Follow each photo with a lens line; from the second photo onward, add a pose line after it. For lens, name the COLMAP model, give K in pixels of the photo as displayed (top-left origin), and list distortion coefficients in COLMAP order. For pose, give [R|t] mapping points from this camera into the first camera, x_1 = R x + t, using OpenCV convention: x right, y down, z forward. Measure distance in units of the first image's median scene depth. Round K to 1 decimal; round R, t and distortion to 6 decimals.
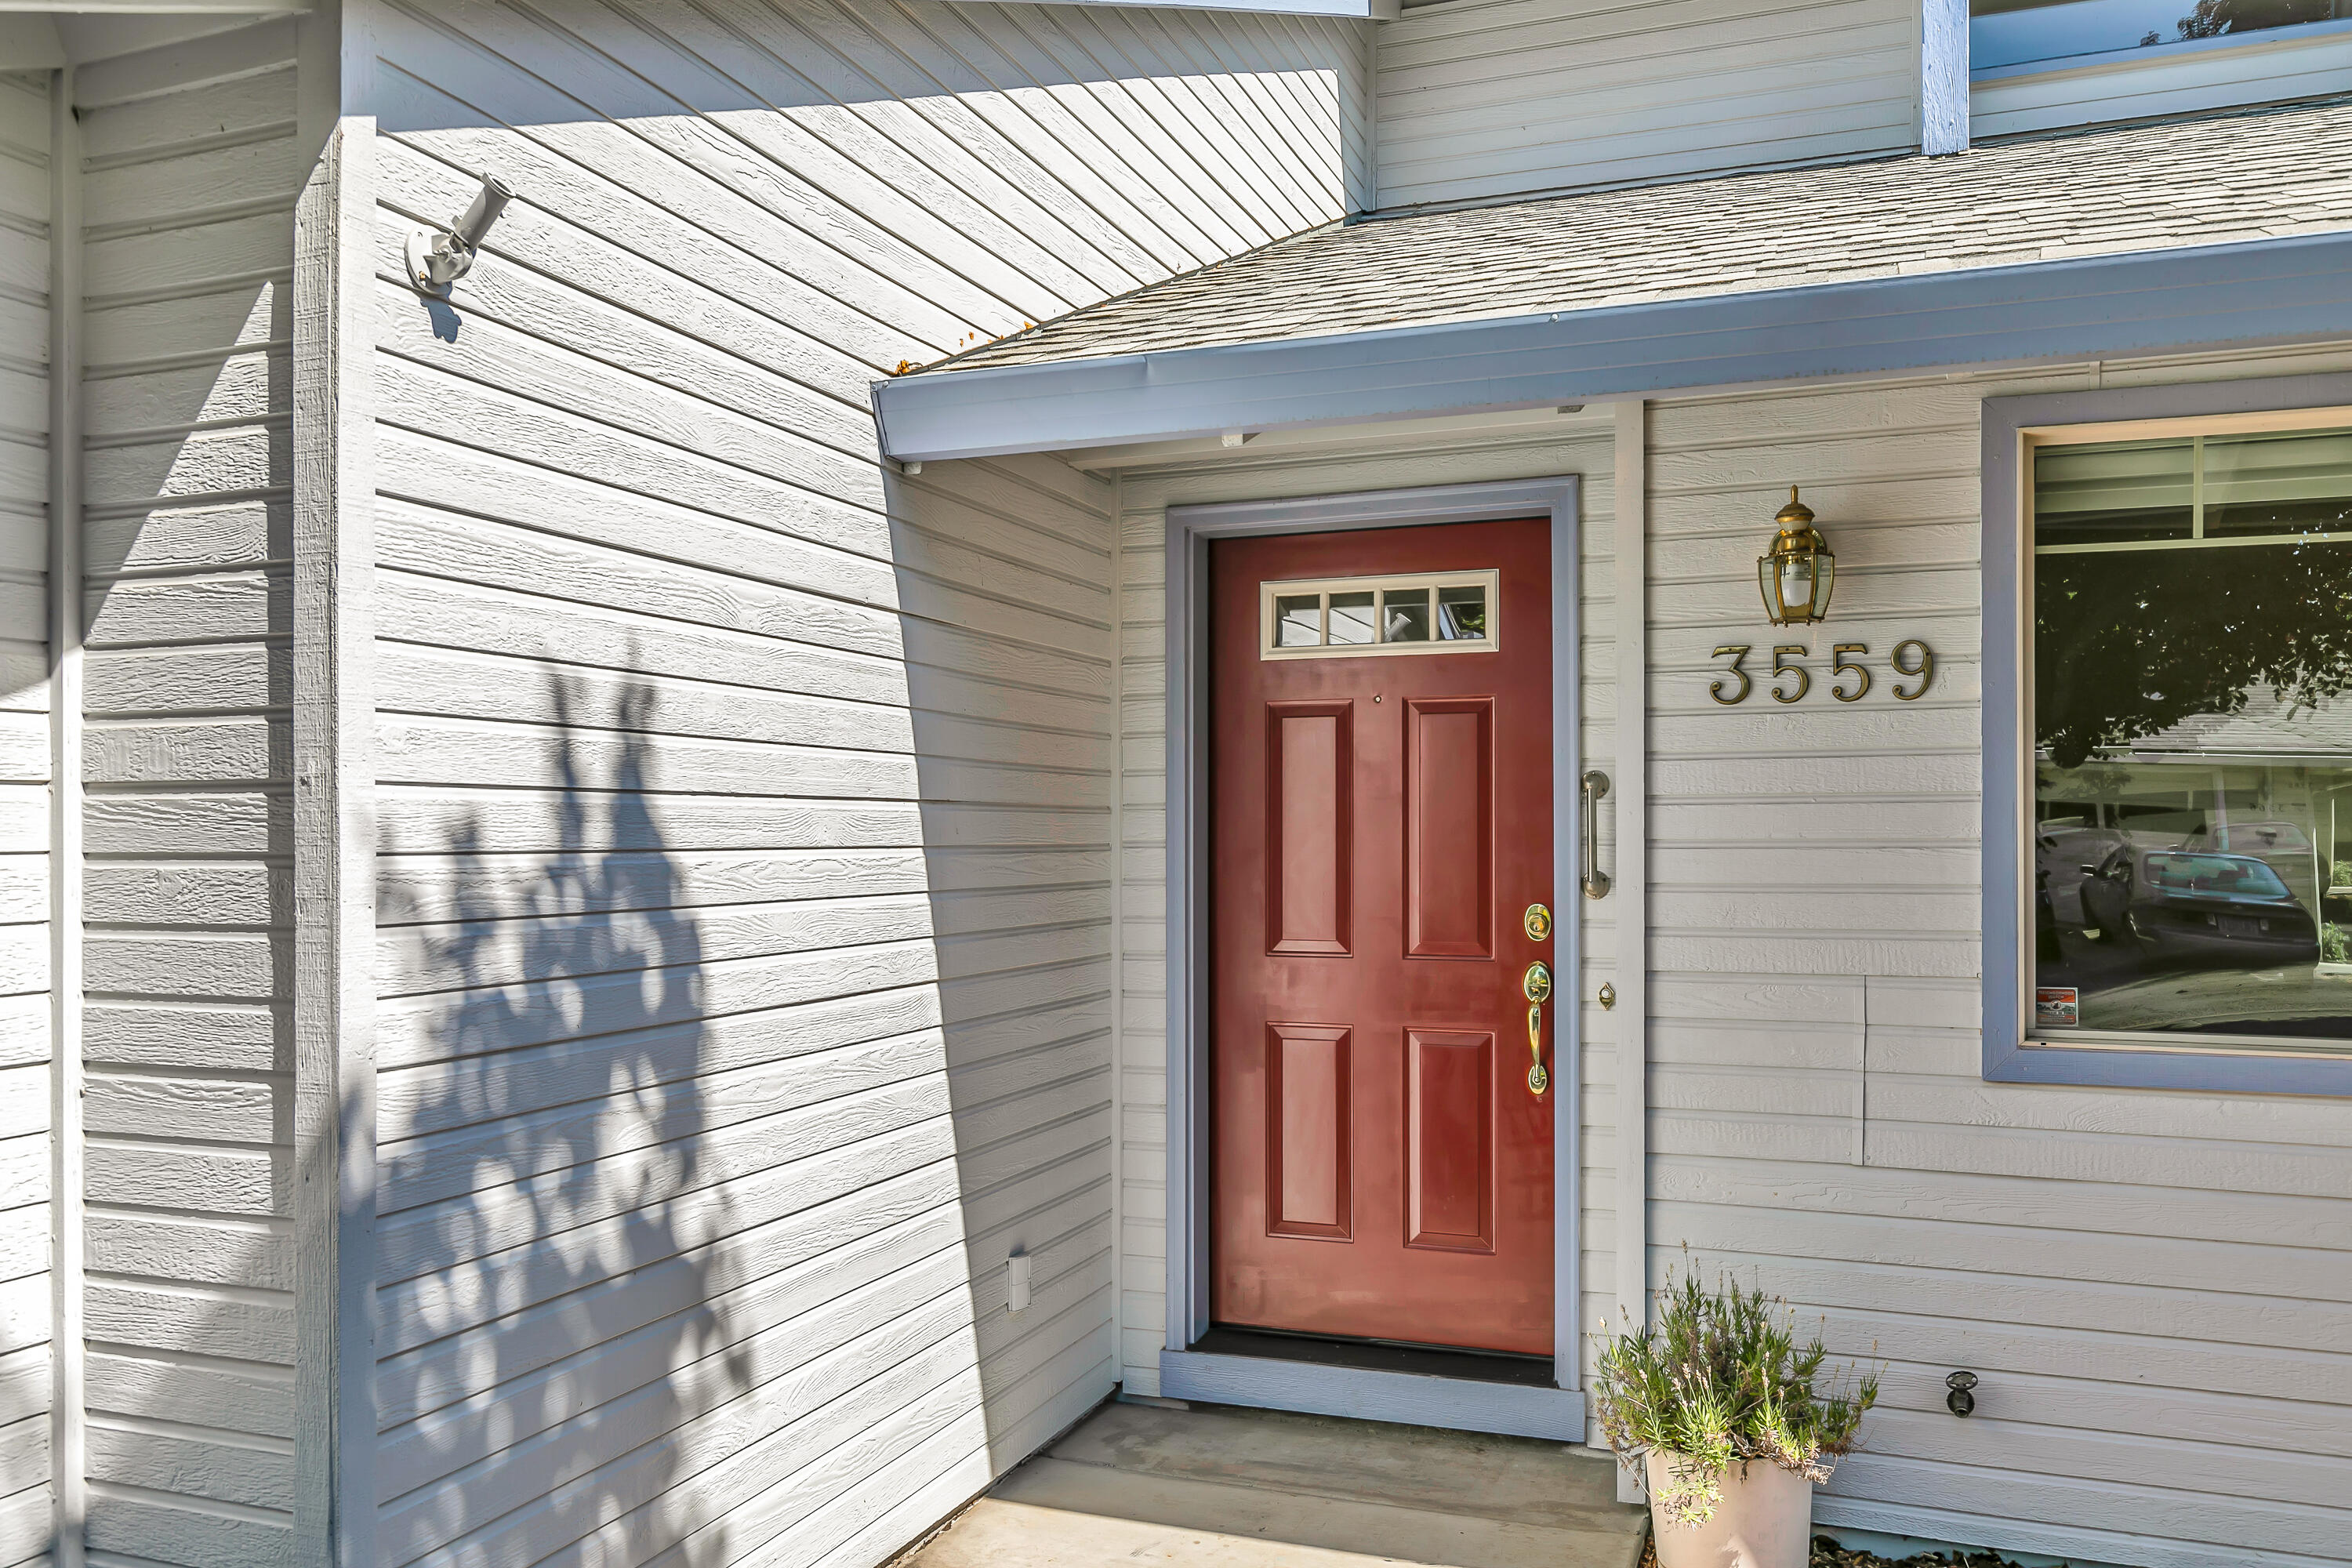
lens RADIAL K [[1775.9, 0, 1159.6], [0, 1775.9, 823.6], [0, 0, 1]] dist [-0.009365, -0.000571]
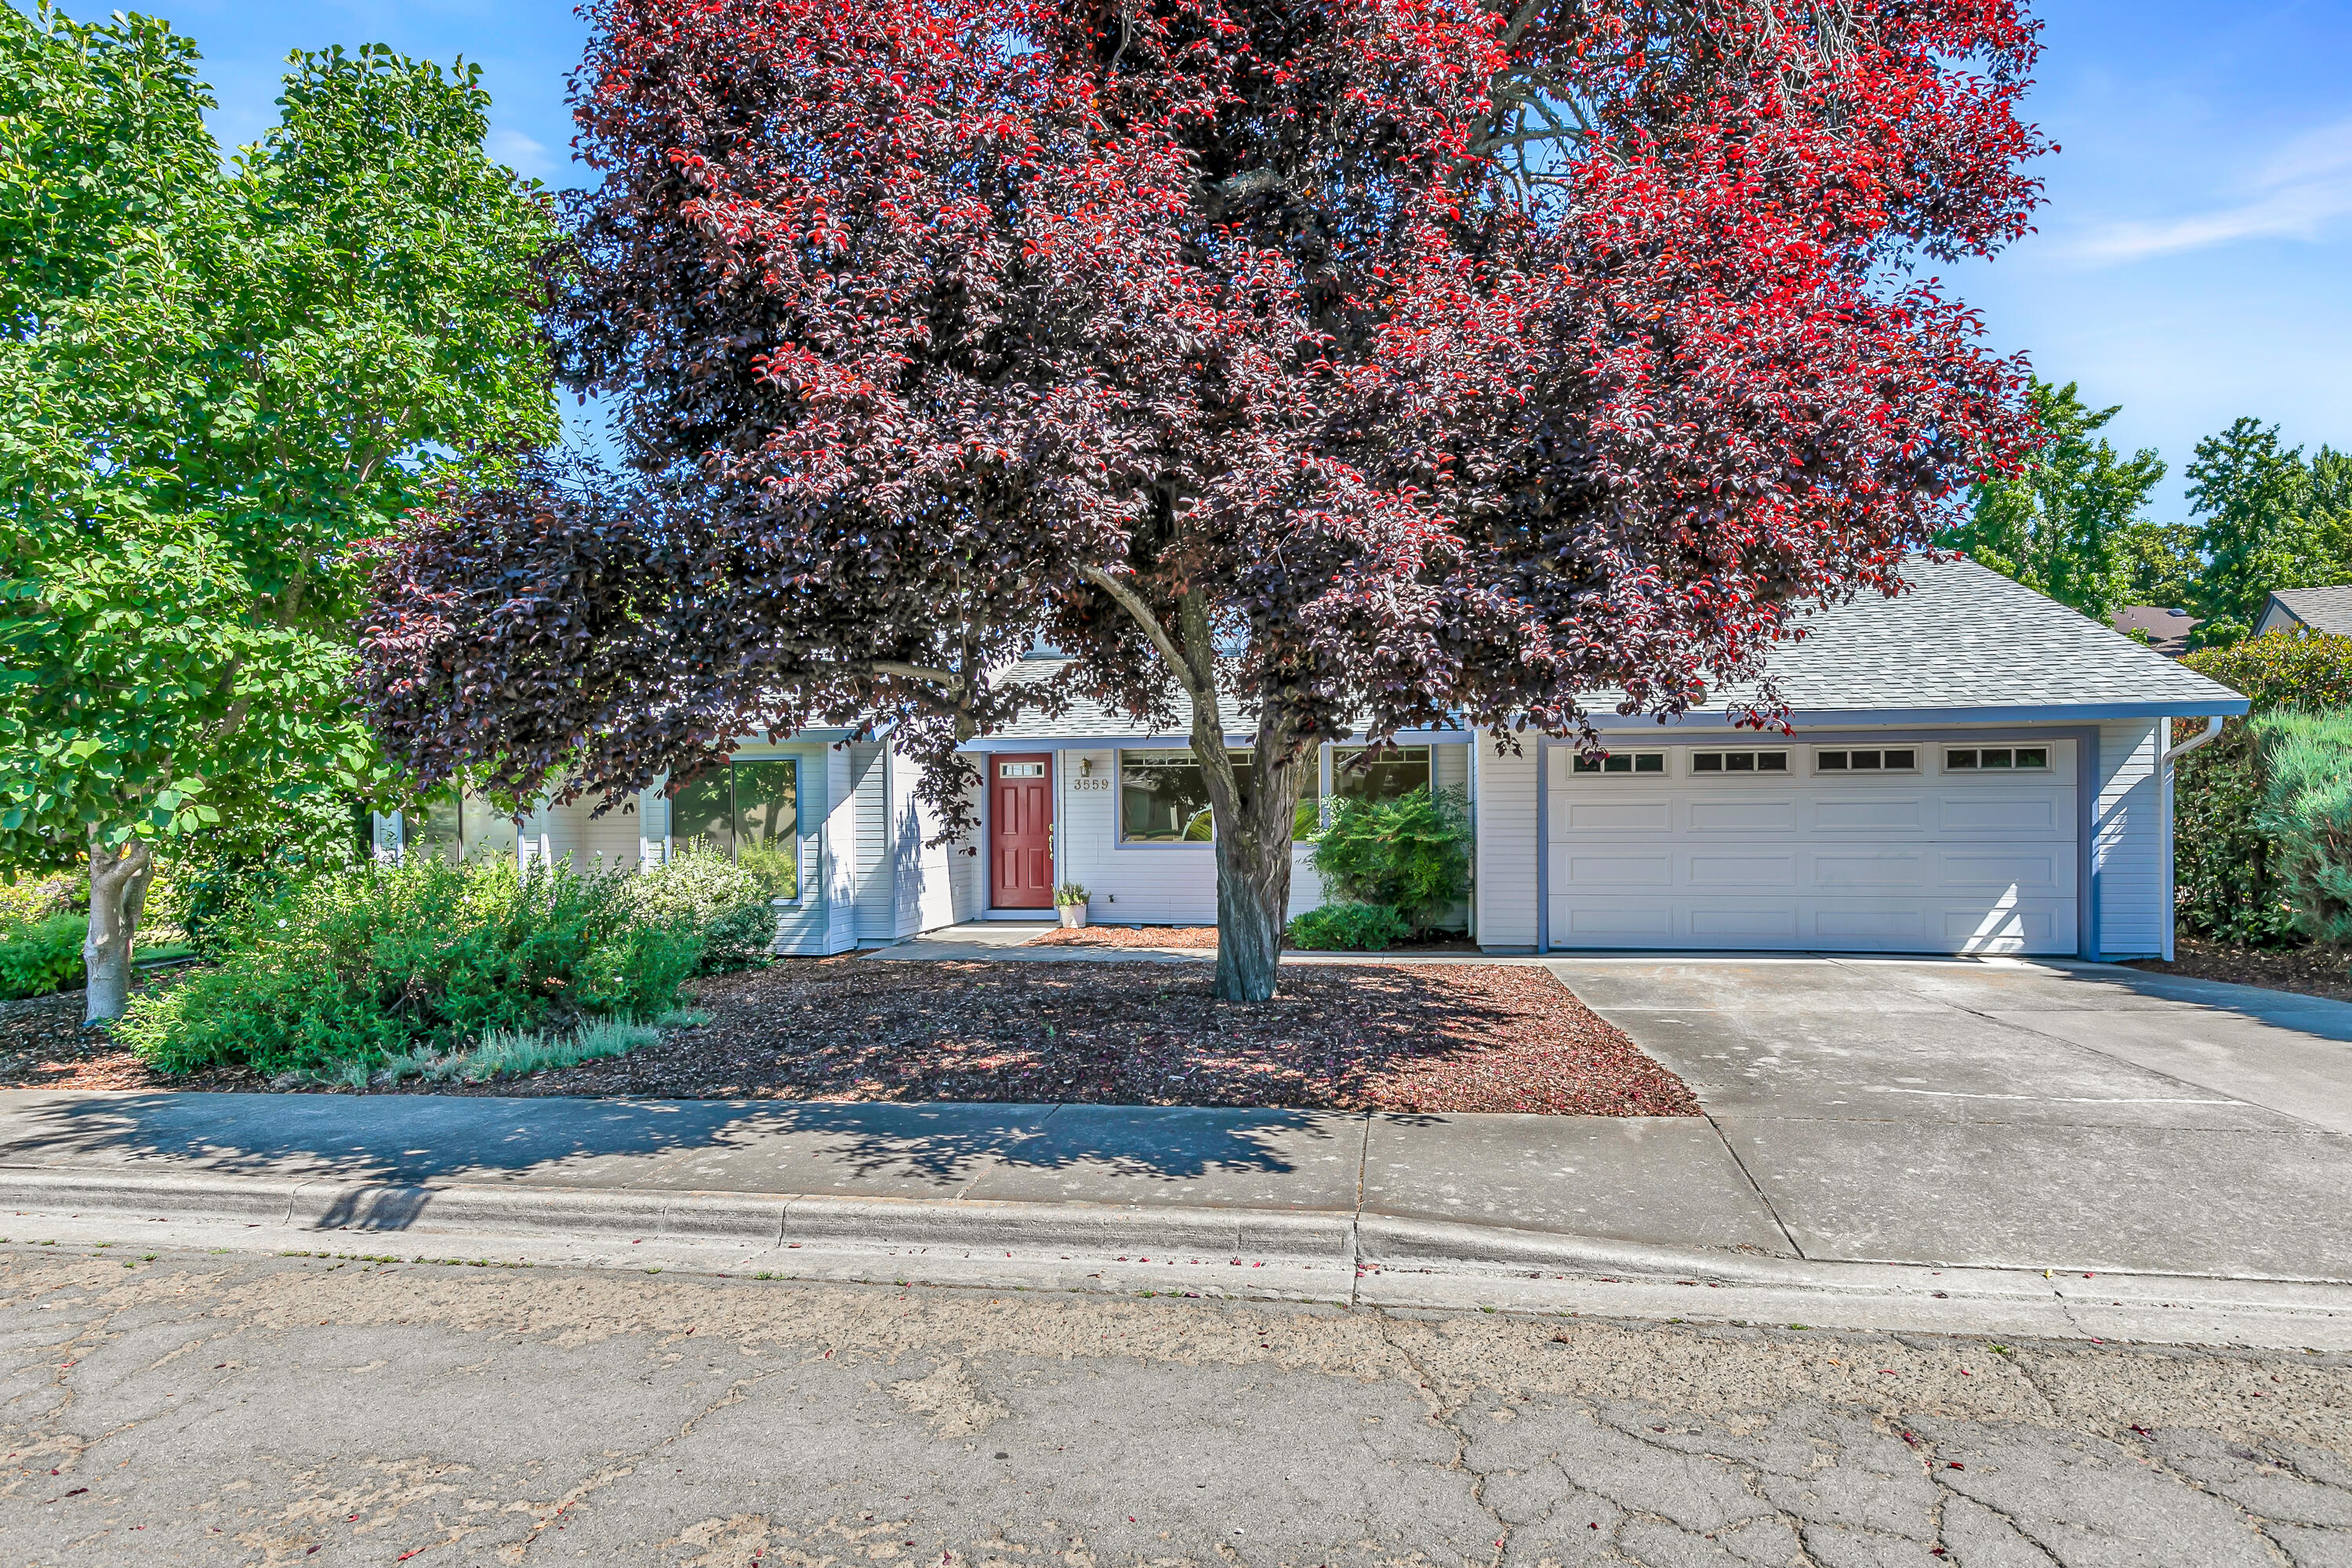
lens RADIAL K [[1213.1, 0, 1178.1], [0, 1213.1, 800.5], [0, 0, 1]] dist [0.006184, -0.000290]
pose [[0.982320, -0.005981, 0.187116, -0.169147], [0.008230, 0.999903, -0.011246, 0.027047], [-0.187030, 0.012587, 0.982274, -4.551237]]
